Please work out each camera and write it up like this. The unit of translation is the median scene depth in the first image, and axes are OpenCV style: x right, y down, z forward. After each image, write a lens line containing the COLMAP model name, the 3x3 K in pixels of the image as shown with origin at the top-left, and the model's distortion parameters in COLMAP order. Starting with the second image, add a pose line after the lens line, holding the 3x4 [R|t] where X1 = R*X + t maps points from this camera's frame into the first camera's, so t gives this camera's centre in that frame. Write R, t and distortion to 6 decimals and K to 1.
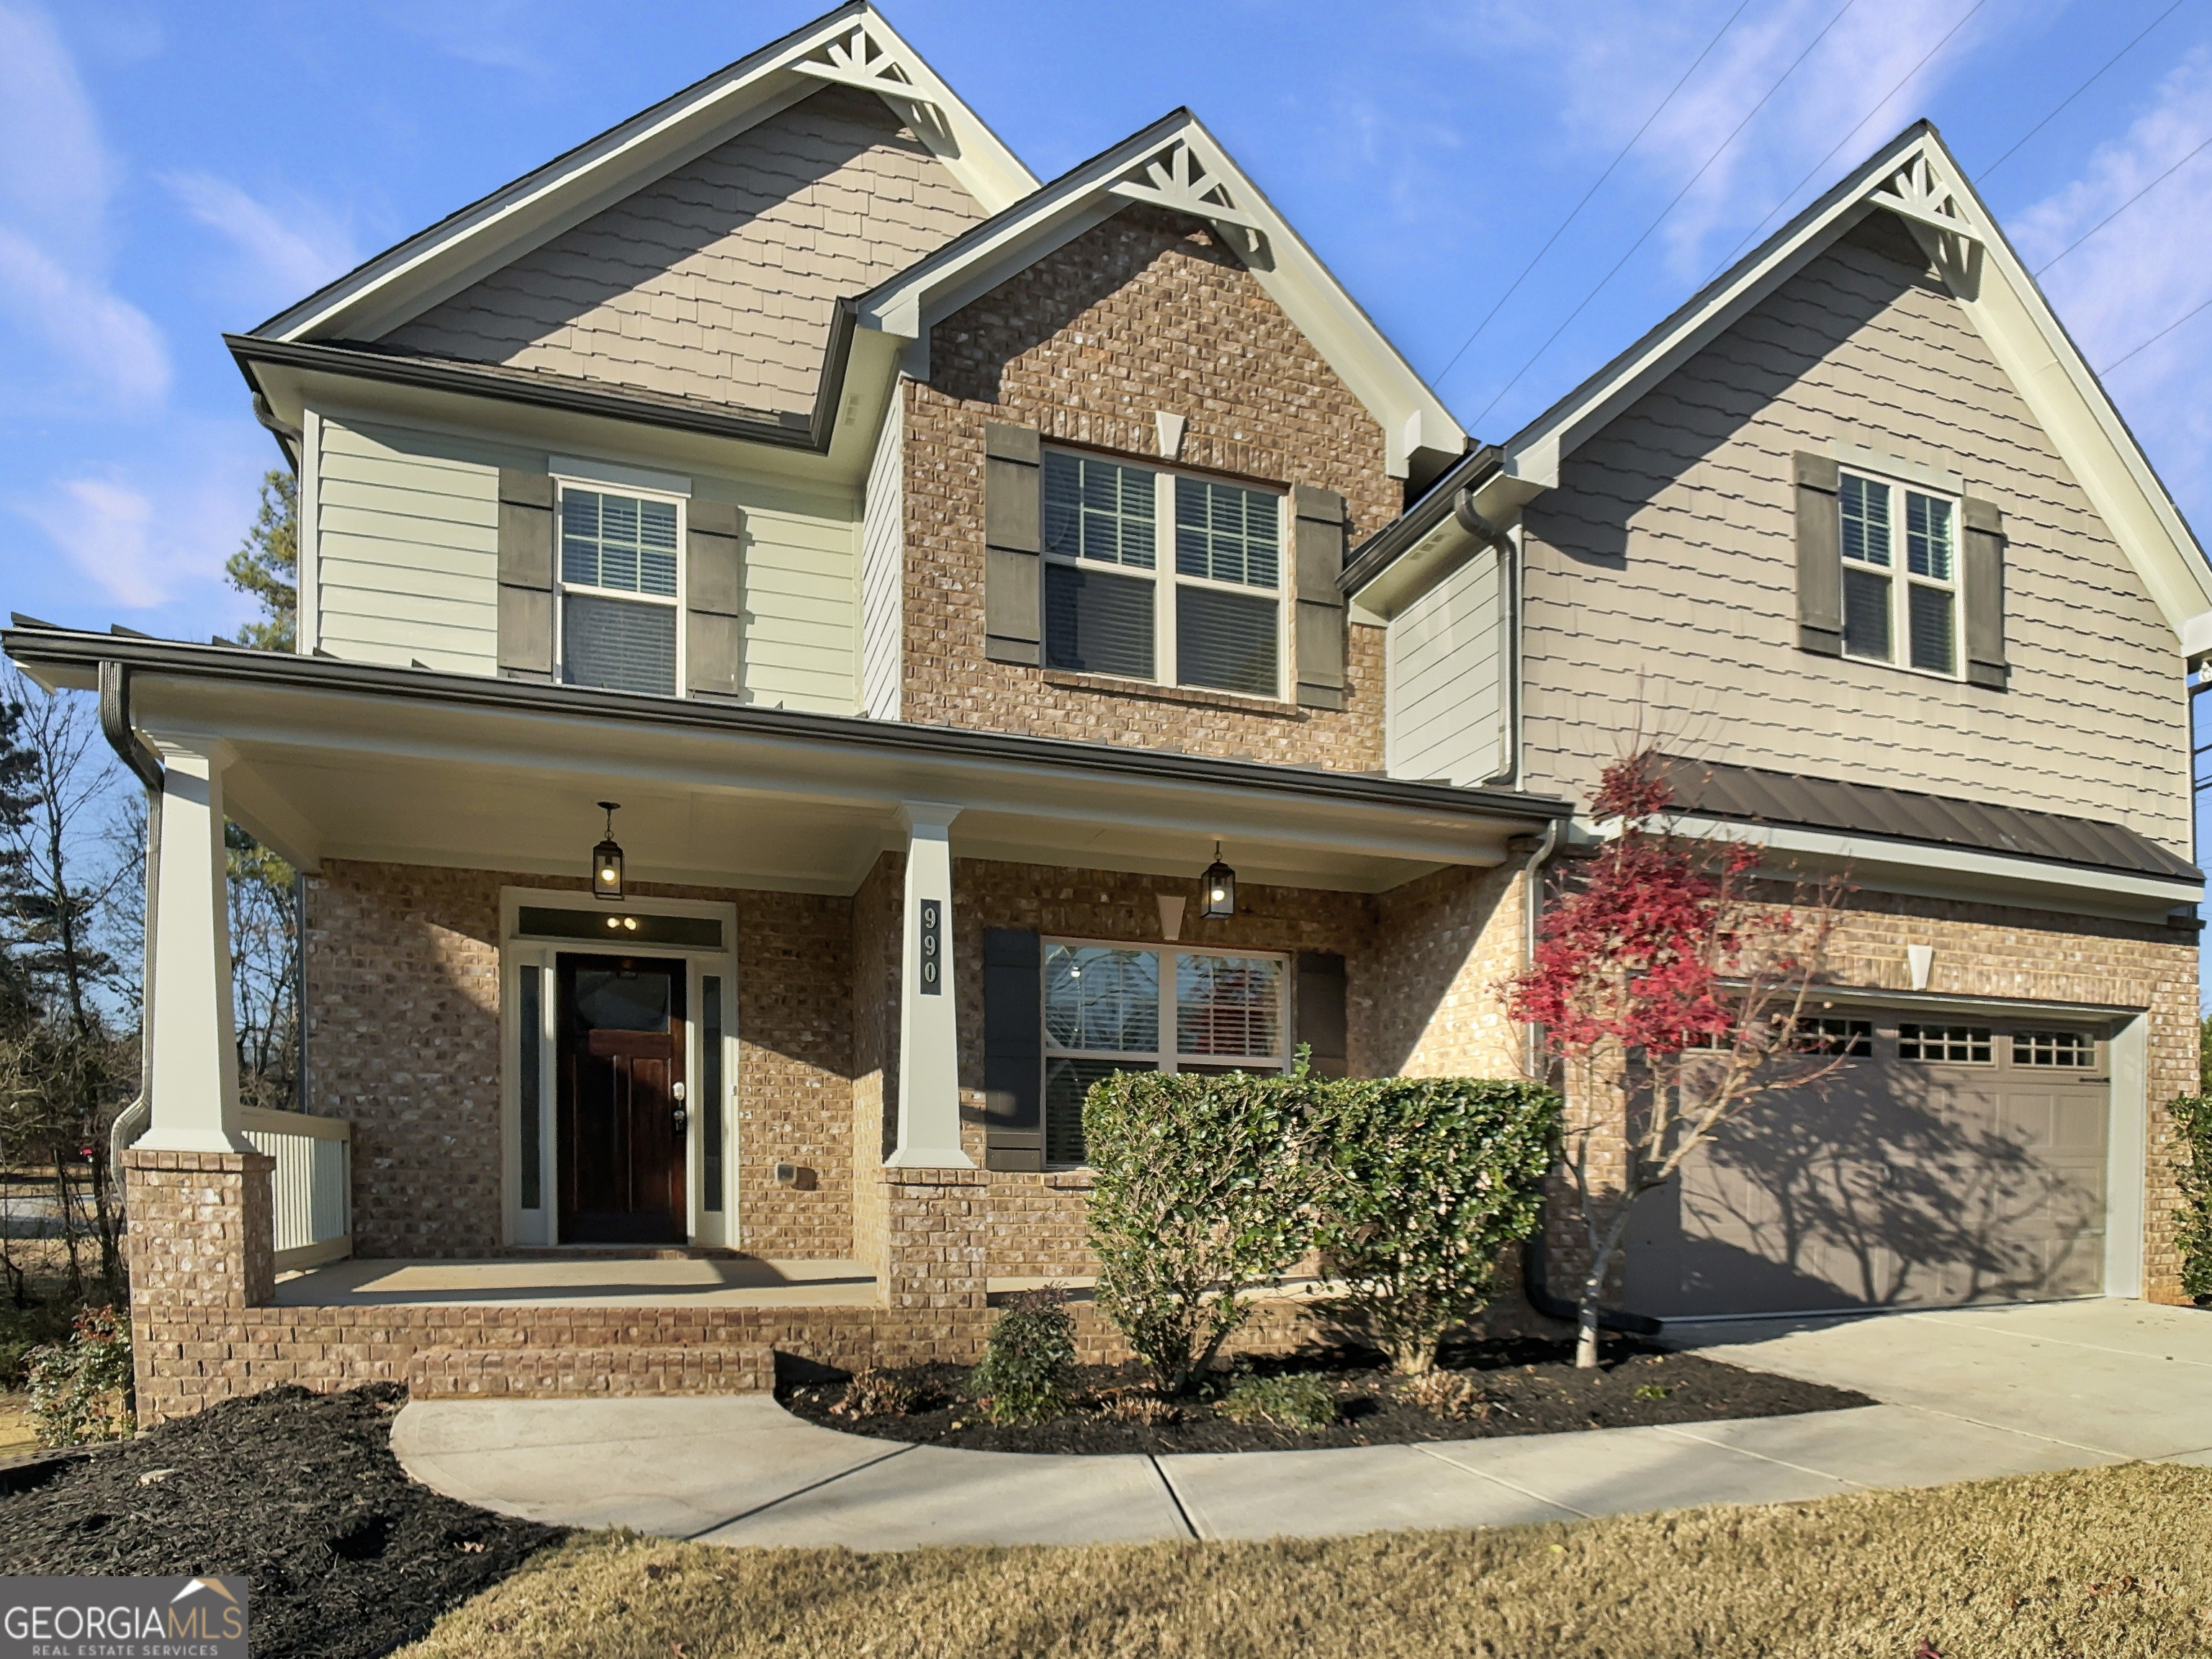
lens RADIAL K [[1434.5, 0, 1139.4], [0, 1434.5, 794.0], [0, 0, 1]] dist [-0.020918, -0.044125]
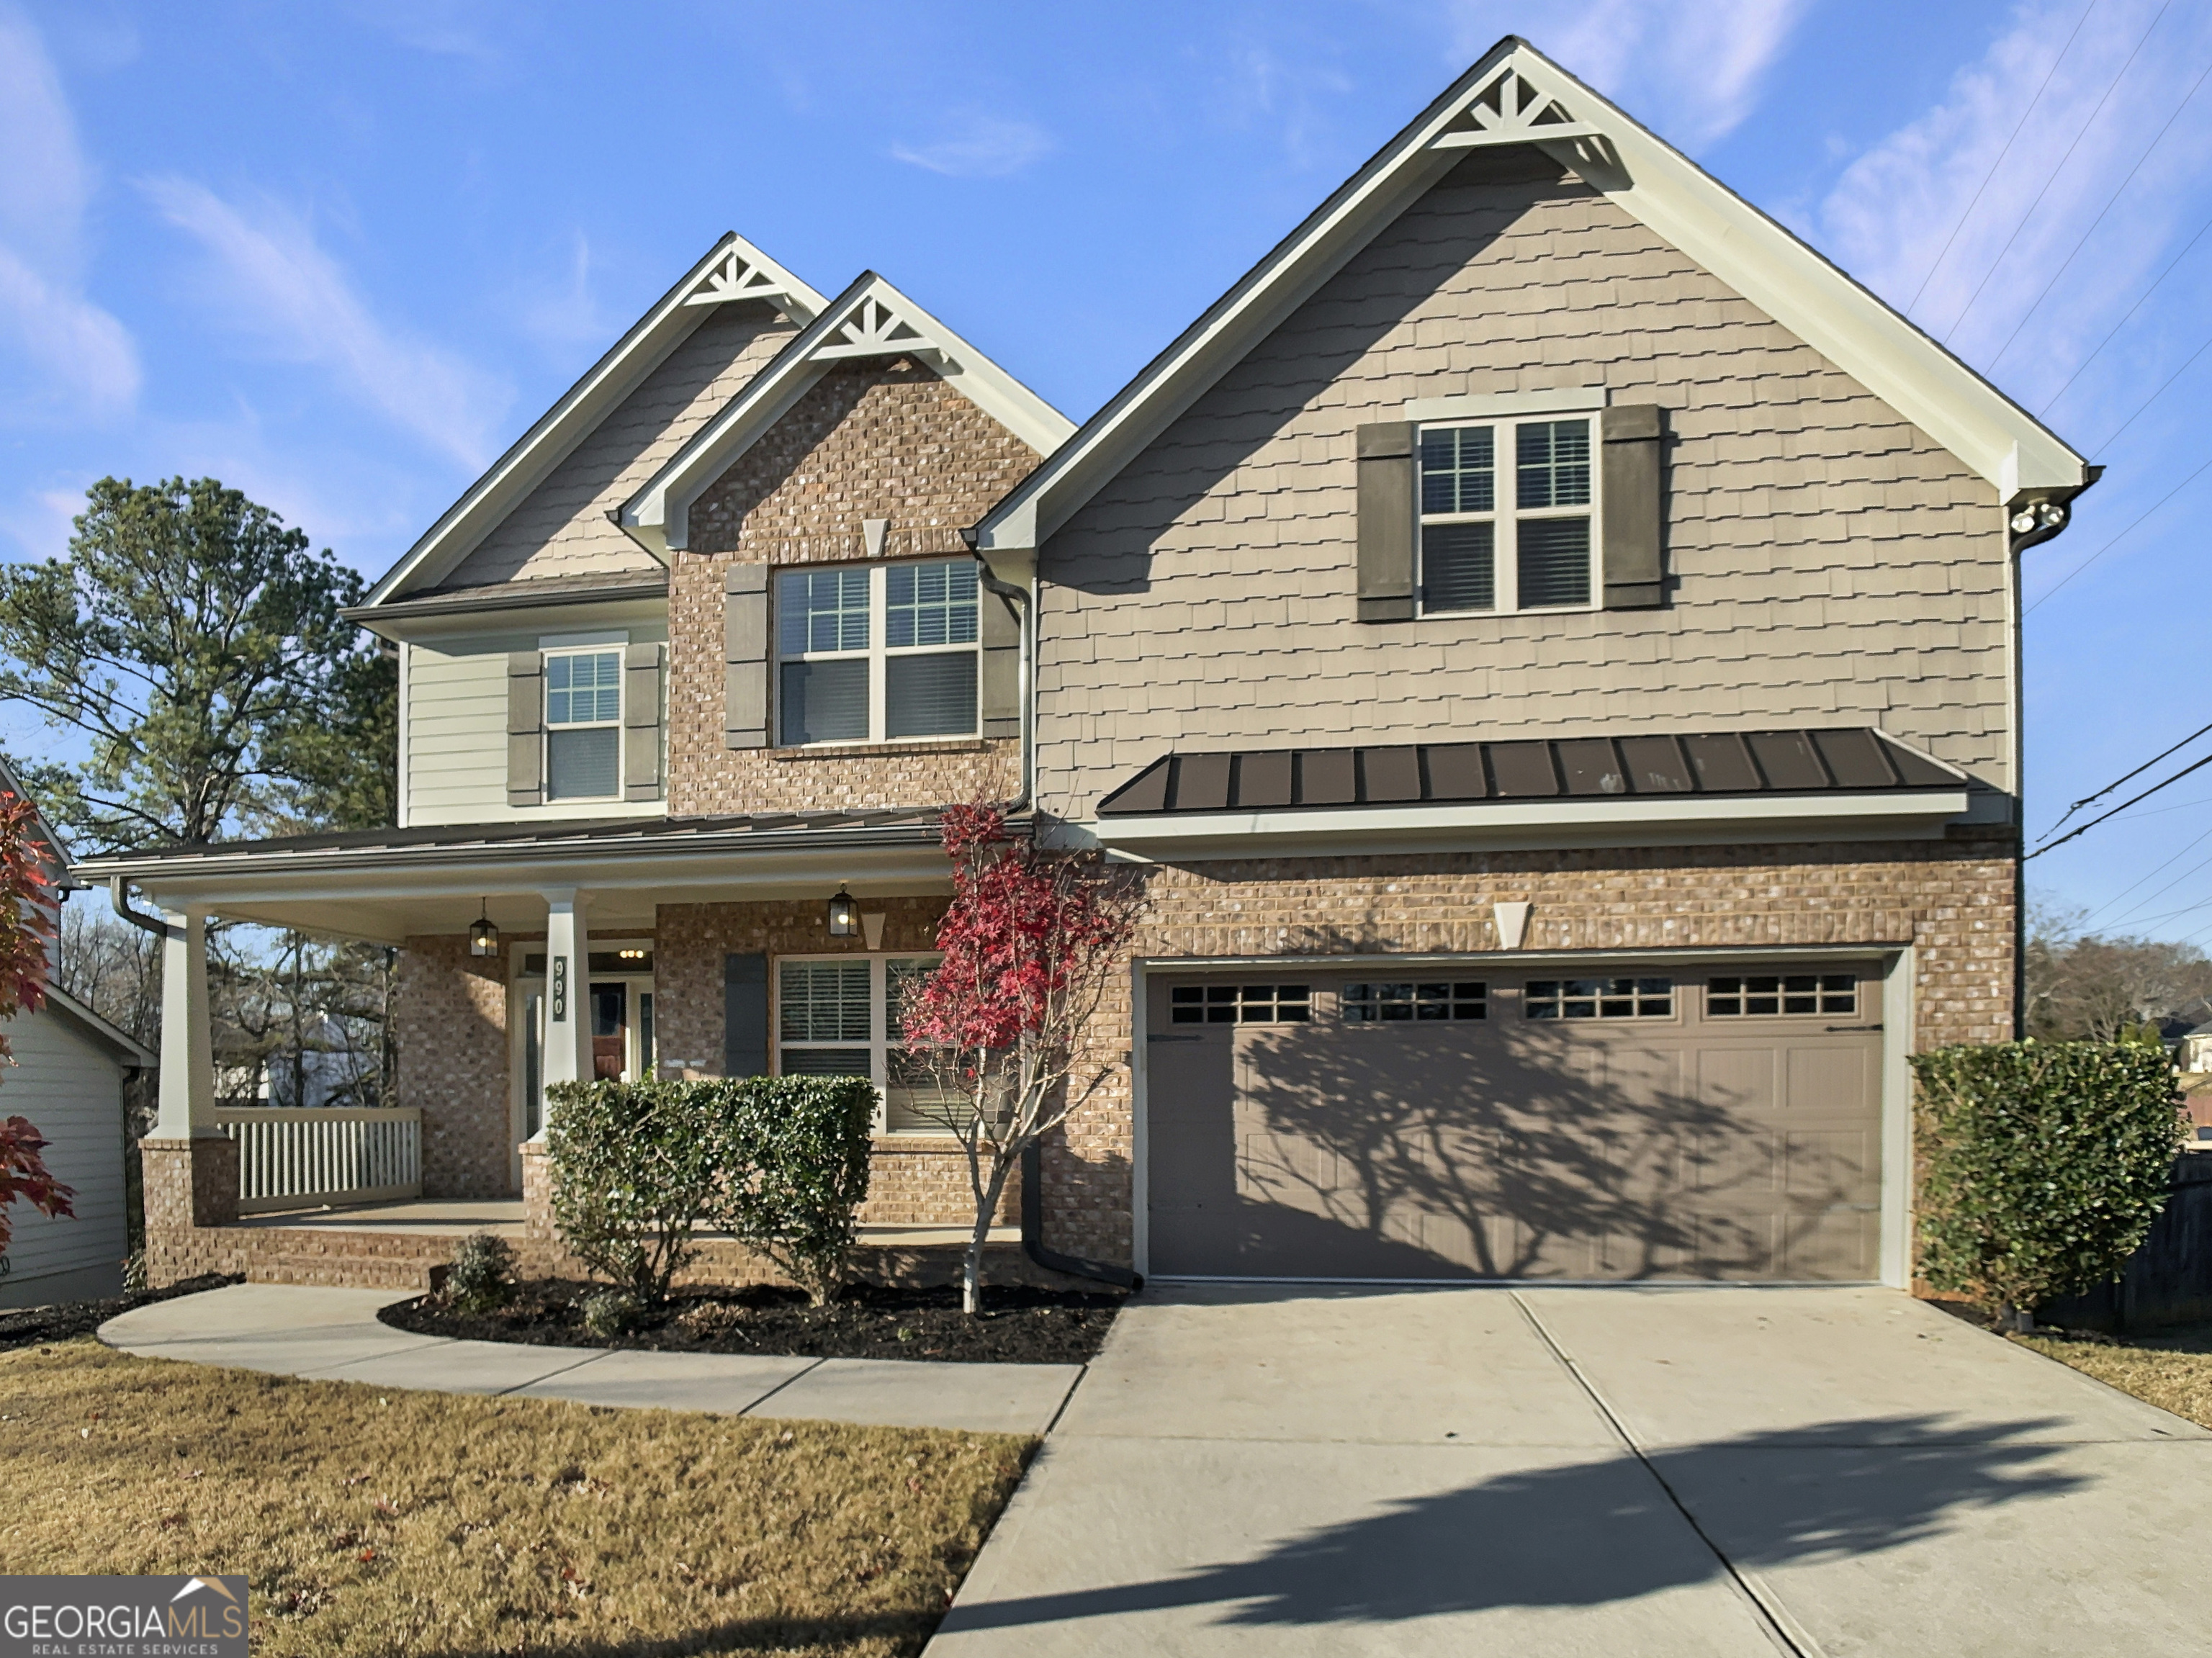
lens RADIAL K [[1546.4, 0, 1260.2], [0, 1546.4, 597.5], [0, 0, 1]] dist [-0.017554, -0.019108]
pose [[0.860707, -0.168738, -0.480323, 0.980949], [0.147556, 0.985661, -0.081854, -0.040111], [0.487248, -0.000422, 0.873264, -0.014072]]
